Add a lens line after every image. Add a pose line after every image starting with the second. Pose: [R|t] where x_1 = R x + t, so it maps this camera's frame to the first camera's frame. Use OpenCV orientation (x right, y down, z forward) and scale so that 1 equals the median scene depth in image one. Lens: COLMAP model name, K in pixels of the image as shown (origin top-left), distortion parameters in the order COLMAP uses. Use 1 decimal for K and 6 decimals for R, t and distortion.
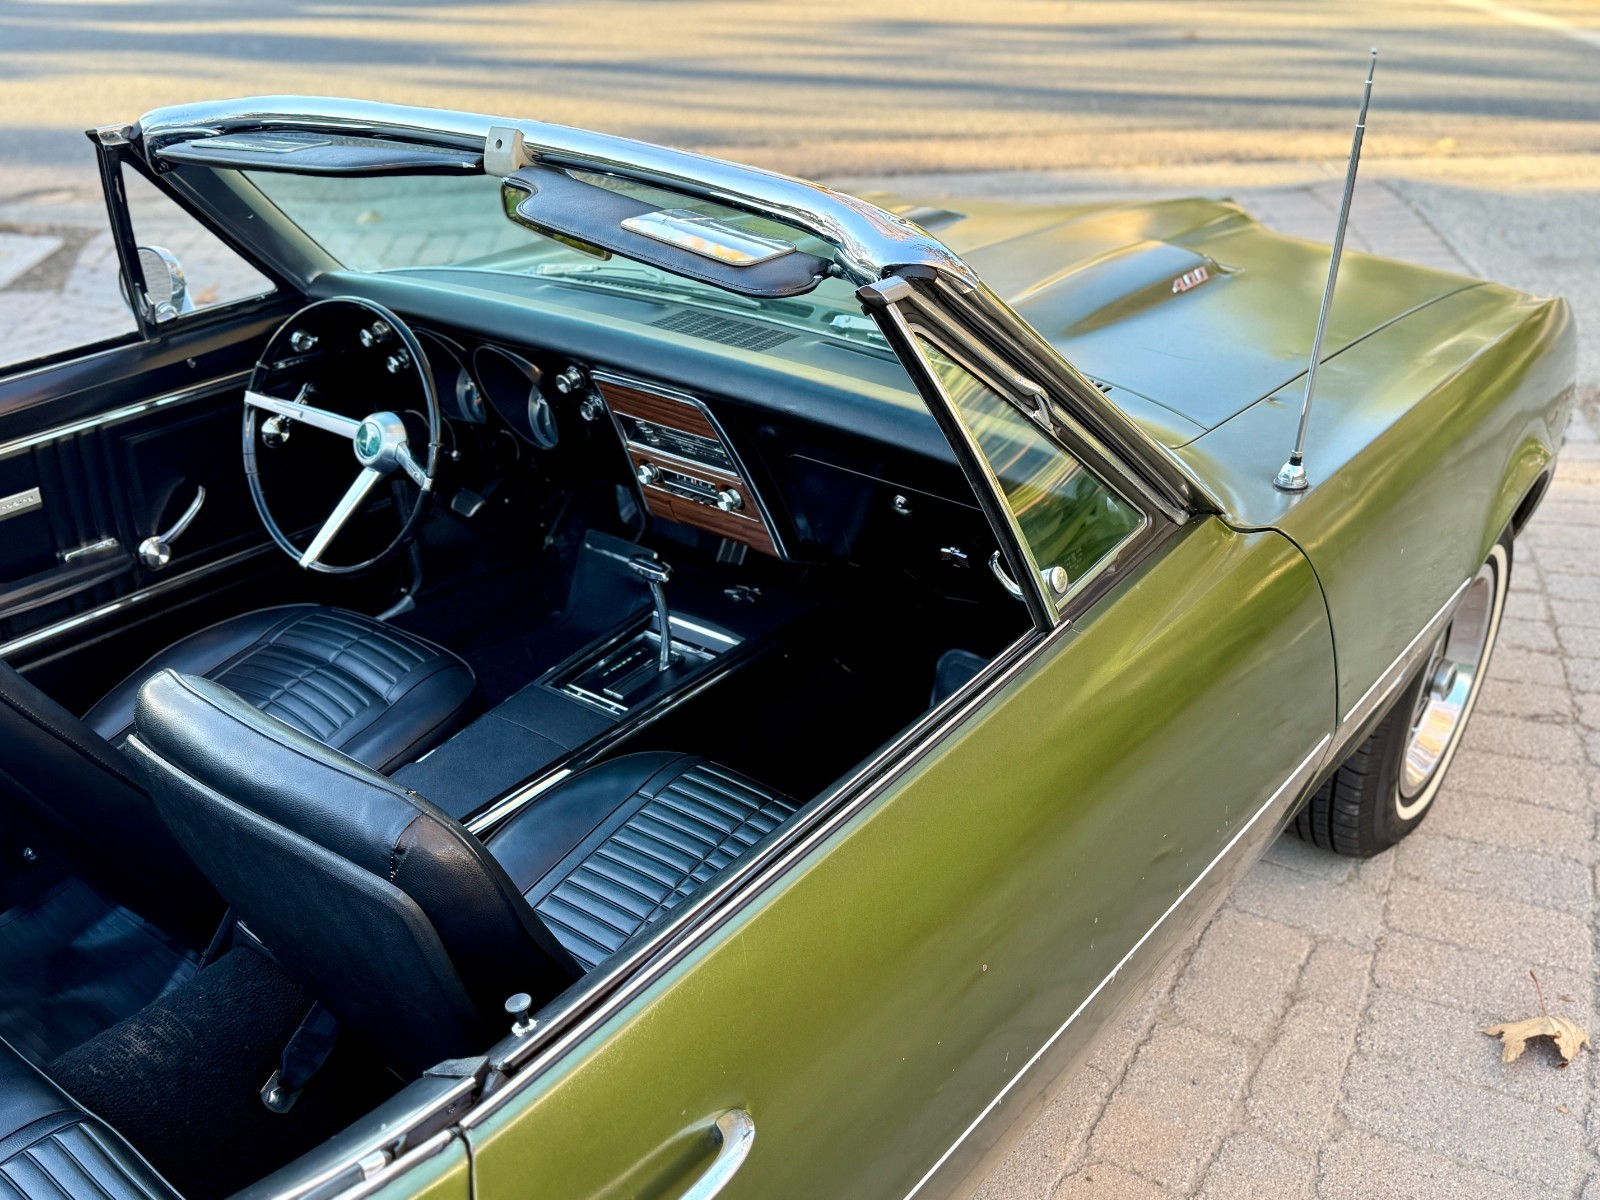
lens RADIAL K [[1515.4, 0, 794.7], [0, 1515.4, 570.2], [0, 0, 1]] dist [0.192078, -0.402356]
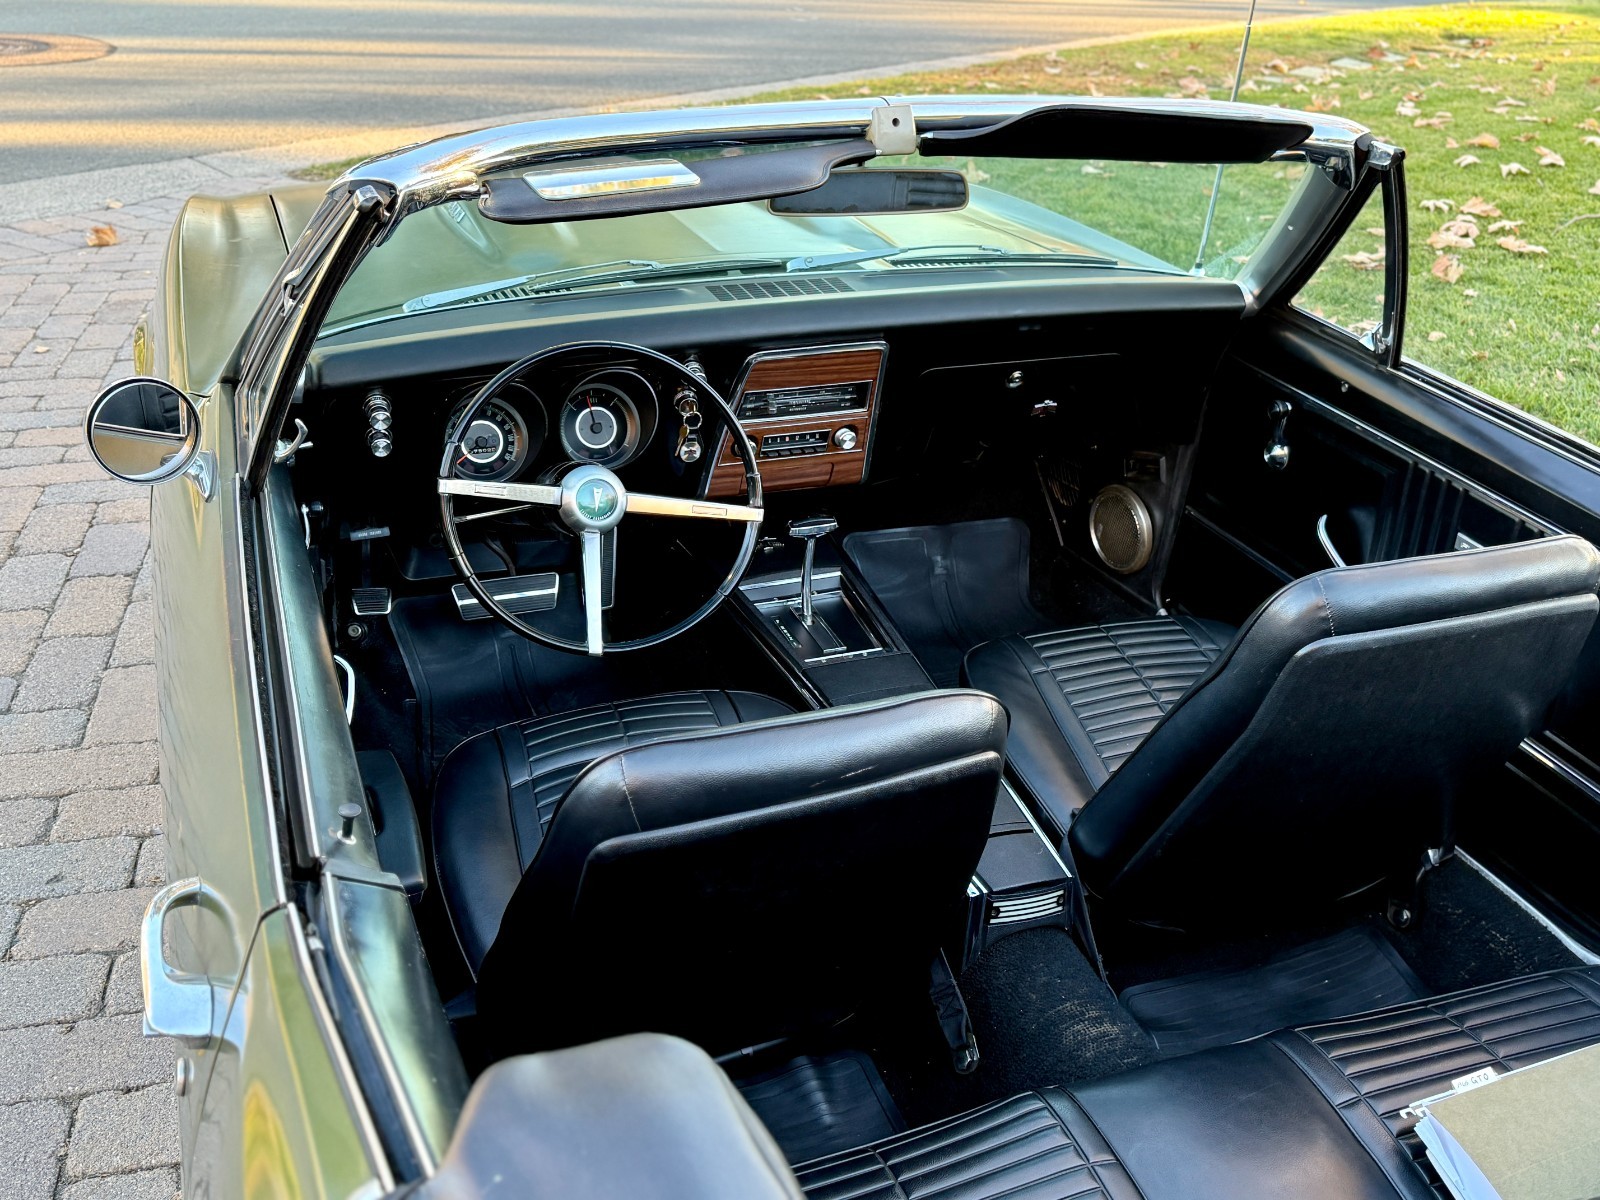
lens RADIAL K [[1519.6, 0, 822.2], [0, 1519.6, 596.7], [0, 0, 1]] dist [0.106546, -0.146420]
pose [[0.514385, -0.371195, 0.773061, -0.914401], [0.336919, 0.916454, 0.215865, -0.179629], [-0.788602, 0.149422, 0.596473, 0.380106]]
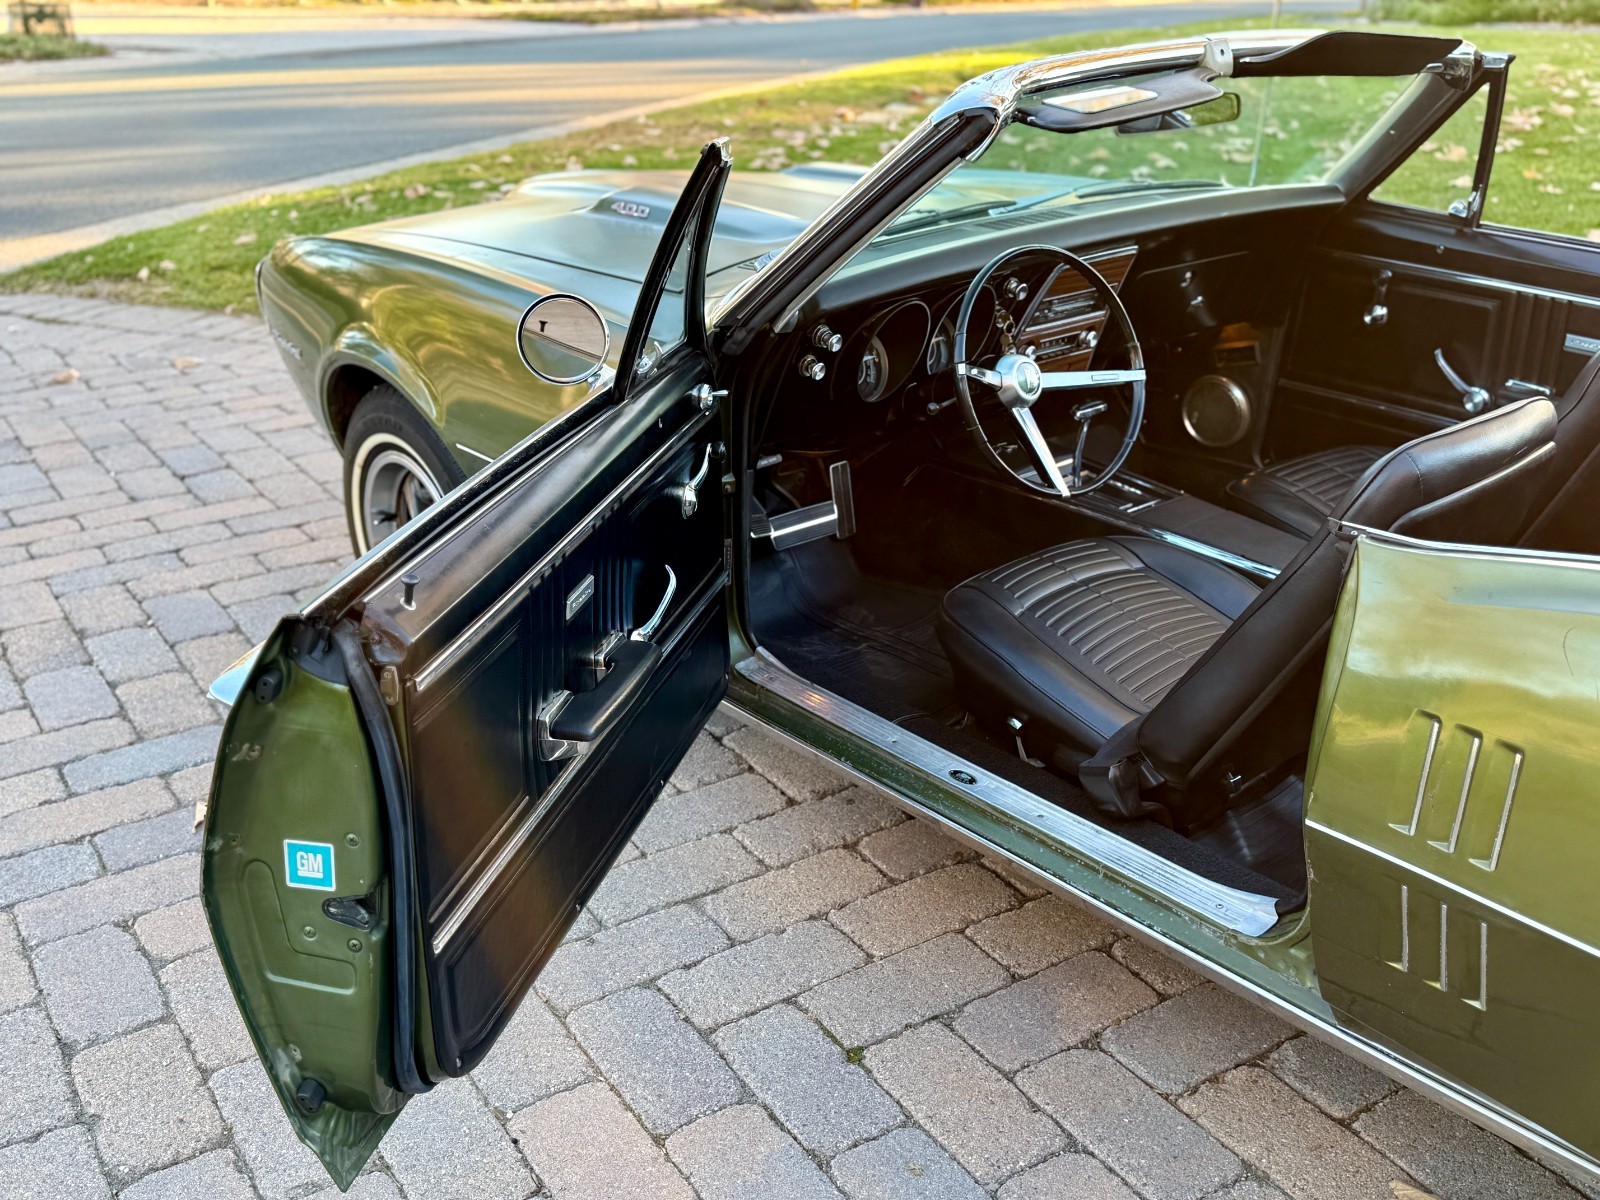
lens RADIAL K [[1563.8, 0, 798.3], [0, 1563.8, 580.3], [0, 0, 1]] dist [0.120453, -0.149822]
pose [[0.224523, -0.381375, 0.896740, -1.368147], [0.429796, 0.864648, 0.260115, -0.320200], [-0.874566, 0.327013, 0.358047, 0.789118]]
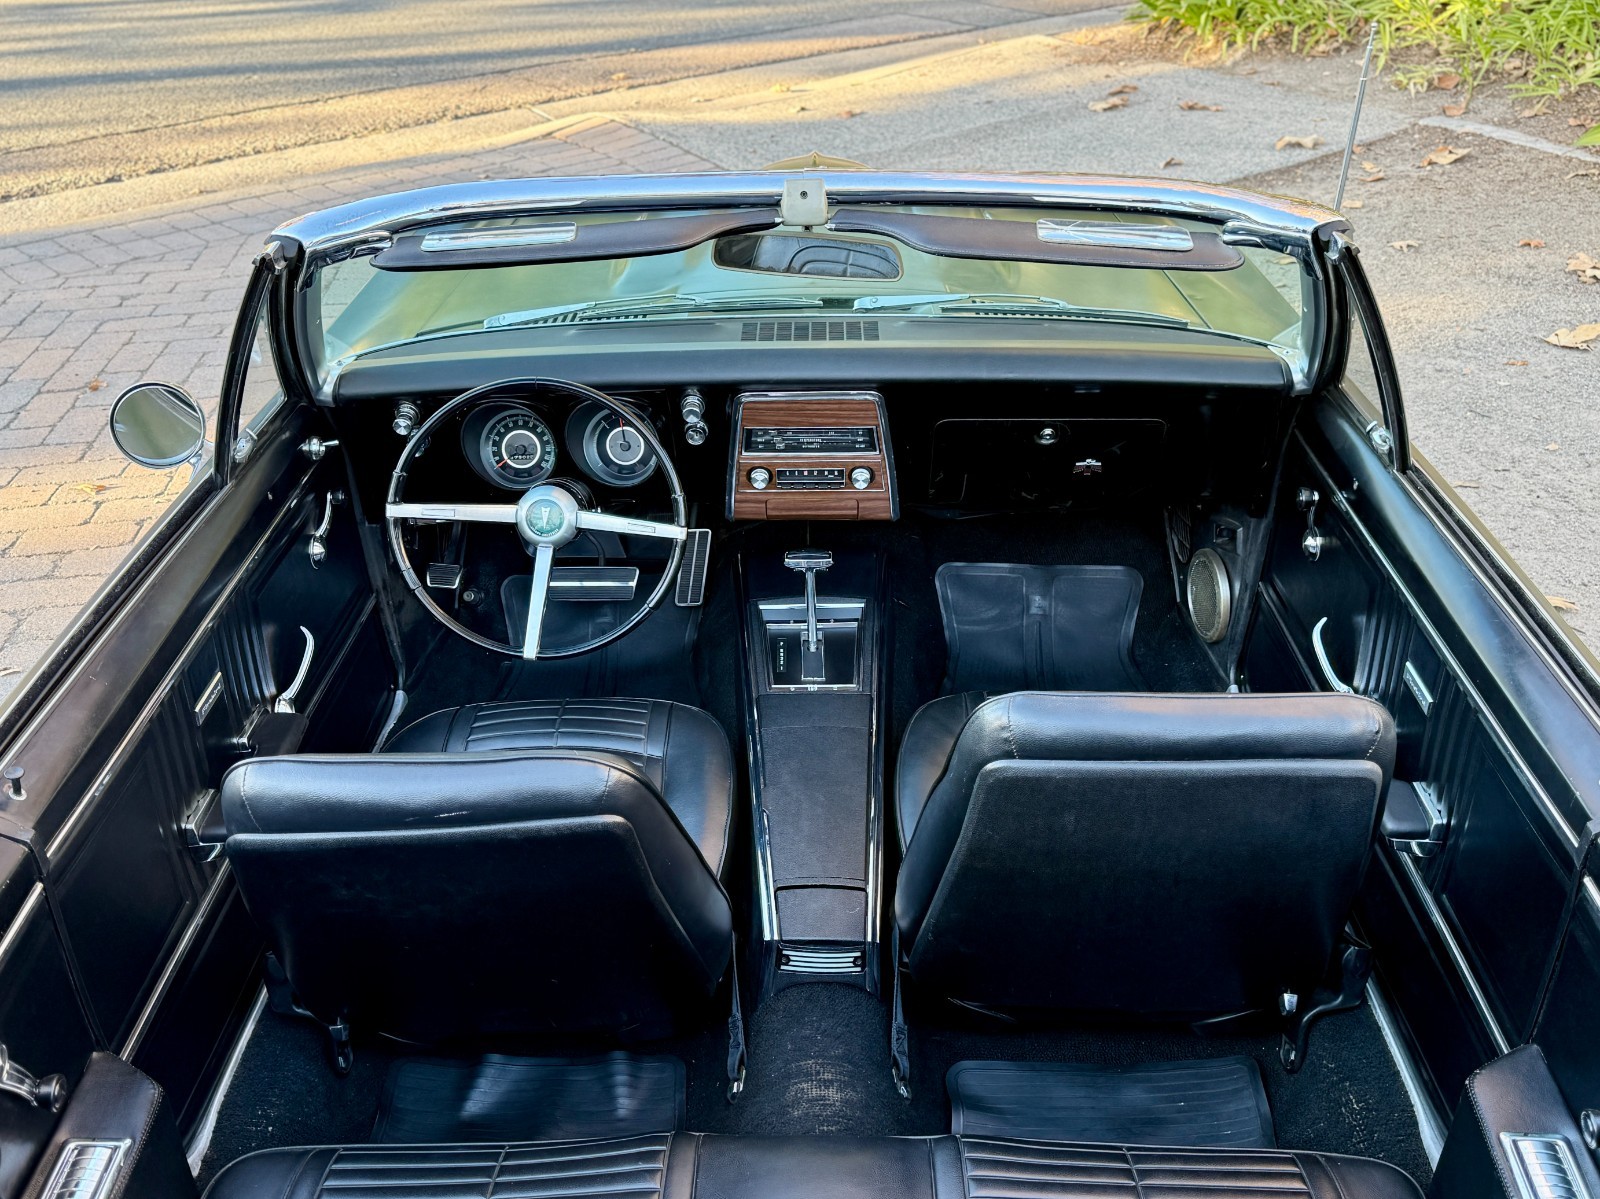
lens RADIAL K [[1519.6, 0, 822.2], [0, 1519.6, 596.2], [0, 0, 1]] dist [0.106546, -0.146420]
pose [[0.789978, -0.302211, 0.533482, -0.676290], [0.272702, 0.952474, 0.135749, -0.121574], [-0.549152, 0.038243, 0.834847, 0.087217]]
